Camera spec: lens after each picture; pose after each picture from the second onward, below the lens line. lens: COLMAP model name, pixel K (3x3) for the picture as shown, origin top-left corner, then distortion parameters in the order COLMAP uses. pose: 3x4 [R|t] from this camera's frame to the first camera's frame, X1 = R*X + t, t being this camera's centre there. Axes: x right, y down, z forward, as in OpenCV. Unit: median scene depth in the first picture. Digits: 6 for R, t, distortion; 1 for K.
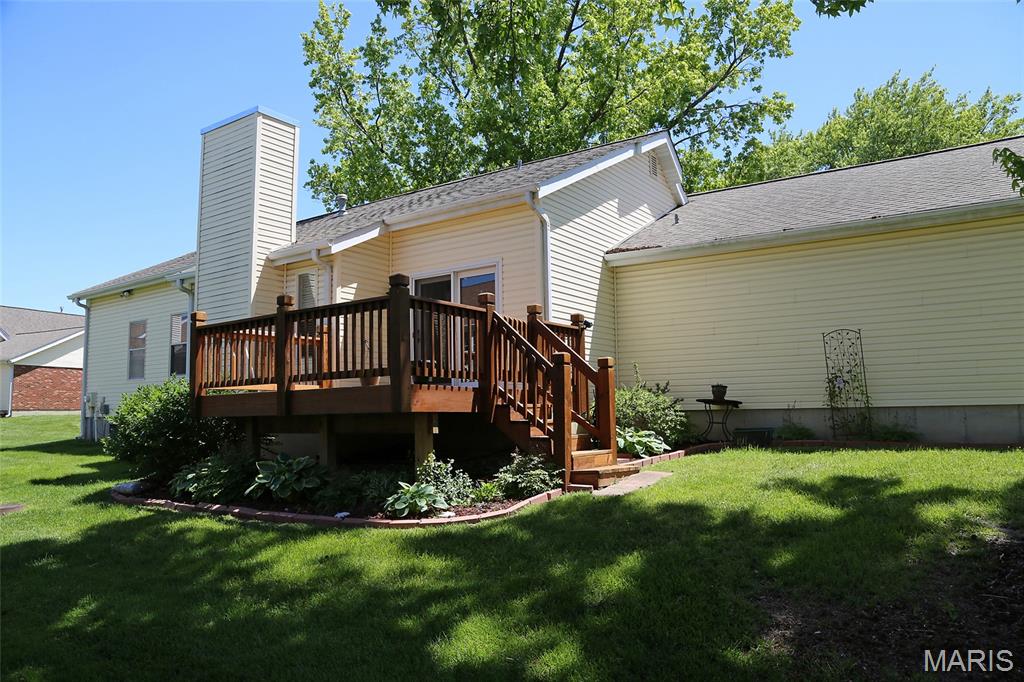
lens RADIAL K [[707.2, 0, 557.9], [0, 707.2, 339.1], [0, 0, 1]] dist [-0.039501, 0.002259]
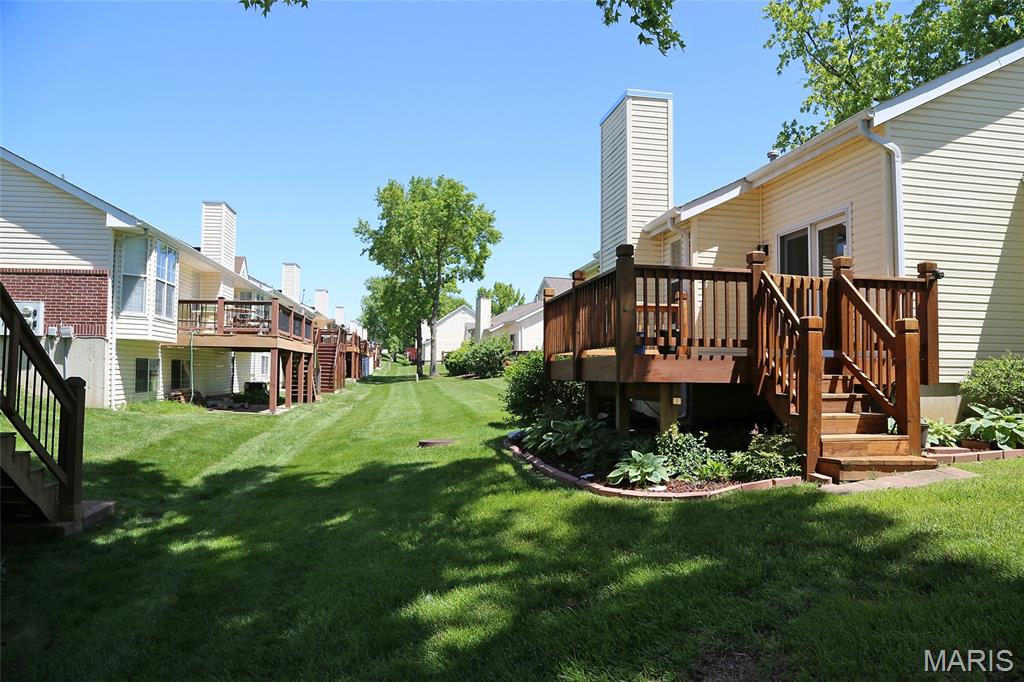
lens RADIAL K [[707.2, 0, 557.9], [0, 707.2, 339.1], [0, 0, 1]] dist [-0.039501, 0.002259]
pose [[0.725093, -0.006680, -0.688618, 0.322250], [0.050063, 0.997818, 0.043035, -0.004786], [0.686829, -0.065679, 0.723846, 0.165159]]
